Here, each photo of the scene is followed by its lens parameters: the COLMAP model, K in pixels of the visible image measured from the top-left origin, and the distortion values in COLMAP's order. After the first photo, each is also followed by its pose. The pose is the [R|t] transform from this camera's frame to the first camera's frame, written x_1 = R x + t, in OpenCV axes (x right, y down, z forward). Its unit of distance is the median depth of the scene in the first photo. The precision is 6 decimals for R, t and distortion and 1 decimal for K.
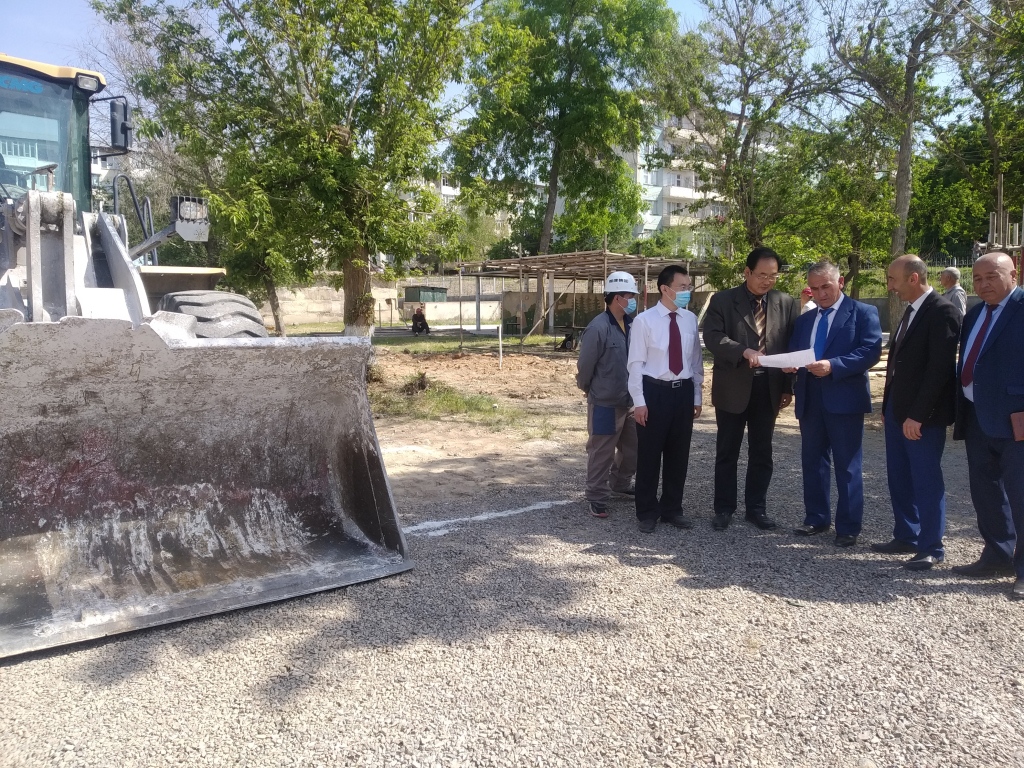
lens RADIAL K [[771.5, 0, 511.7], [0, 771.5, 366.4], [0, 0, 1]] dist [0.010845, -0.001576]
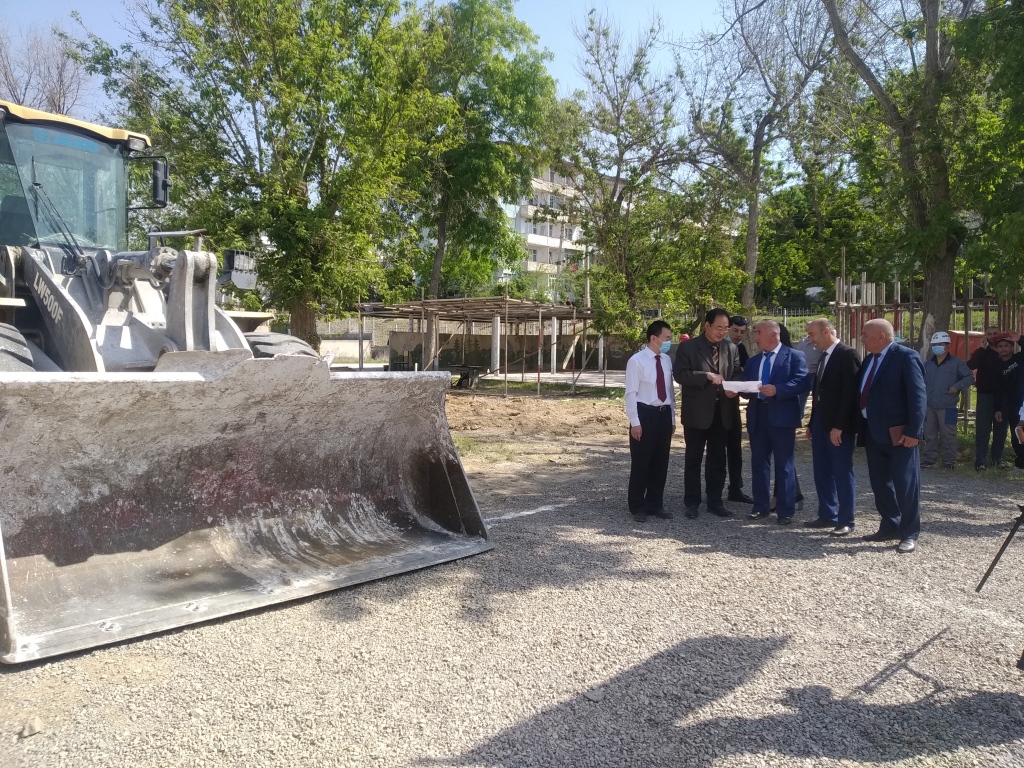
lens RADIAL K [[770.2, 0, 512.0], [0, 770.2, 384.0], [0, 0, 1]] dist [0.089869, -0.146958]
pose [[0.980212, 0.003239, 0.197924, -0.327935], [0.002456, 0.999590, -0.028519, 0.018701], [-0.197935, 0.028440, 0.979802, -0.278272]]
